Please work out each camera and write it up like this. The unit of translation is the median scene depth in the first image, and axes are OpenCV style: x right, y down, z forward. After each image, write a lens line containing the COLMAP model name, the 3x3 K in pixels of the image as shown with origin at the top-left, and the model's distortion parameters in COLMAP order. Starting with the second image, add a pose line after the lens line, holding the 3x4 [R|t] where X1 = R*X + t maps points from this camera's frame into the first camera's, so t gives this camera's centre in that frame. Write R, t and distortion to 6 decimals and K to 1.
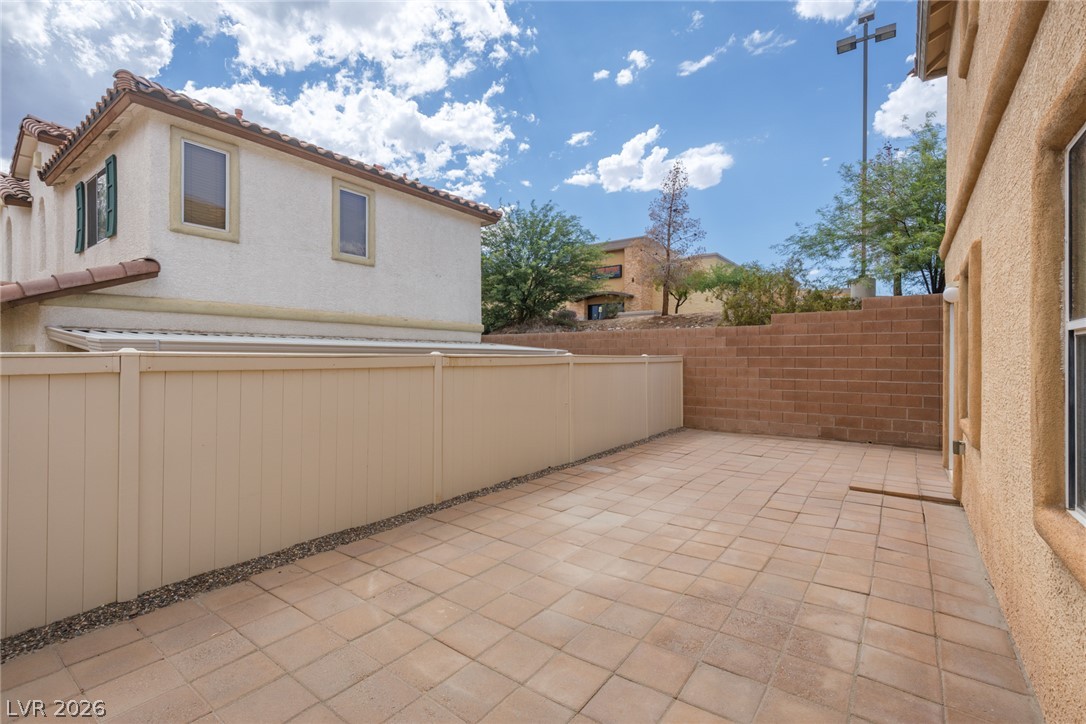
lens RADIAL K [[484.6, 0, 541.9], [0, 484.6, 359.2], [0, 0, 1]] dist [0.003419, 0.000591]
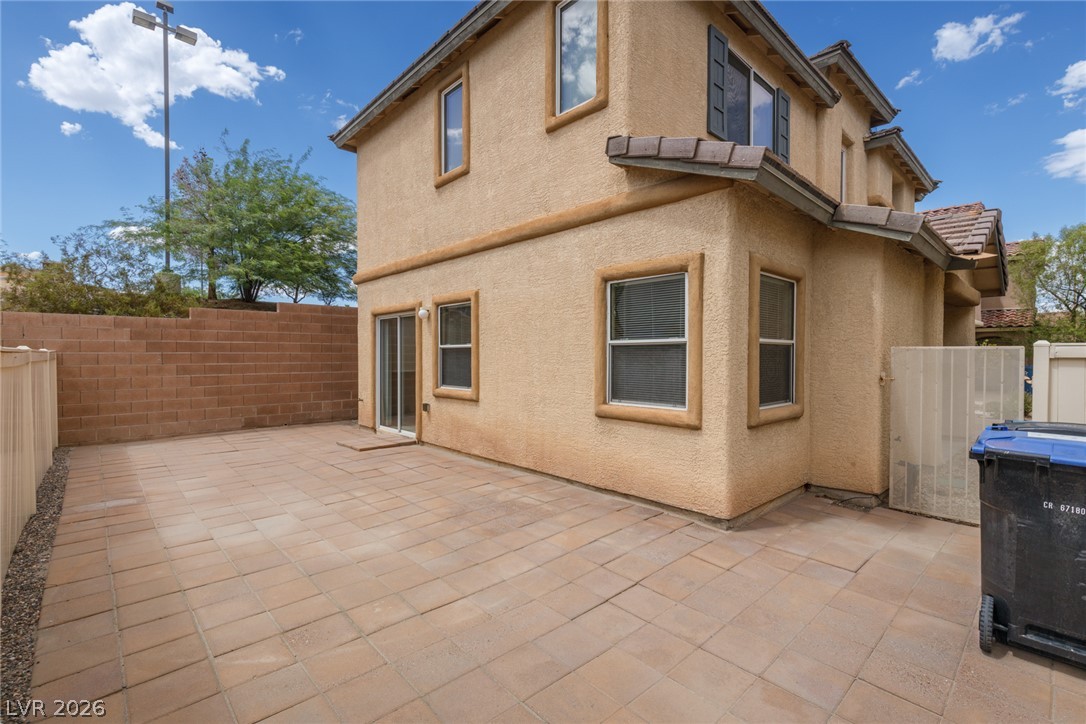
lens RADIAL K [[484.6, 0, 541.9], [0, 484.6, 359.2], [0, 0, 1]] dist [0.003419, 0.000591]
pose [[0.185314, -0.013294, 0.982589, -0.626215], [0.004566, 0.999909, 0.012667, -0.001081], [-0.982669, 0.002139, 0.185358, 0.275115]]
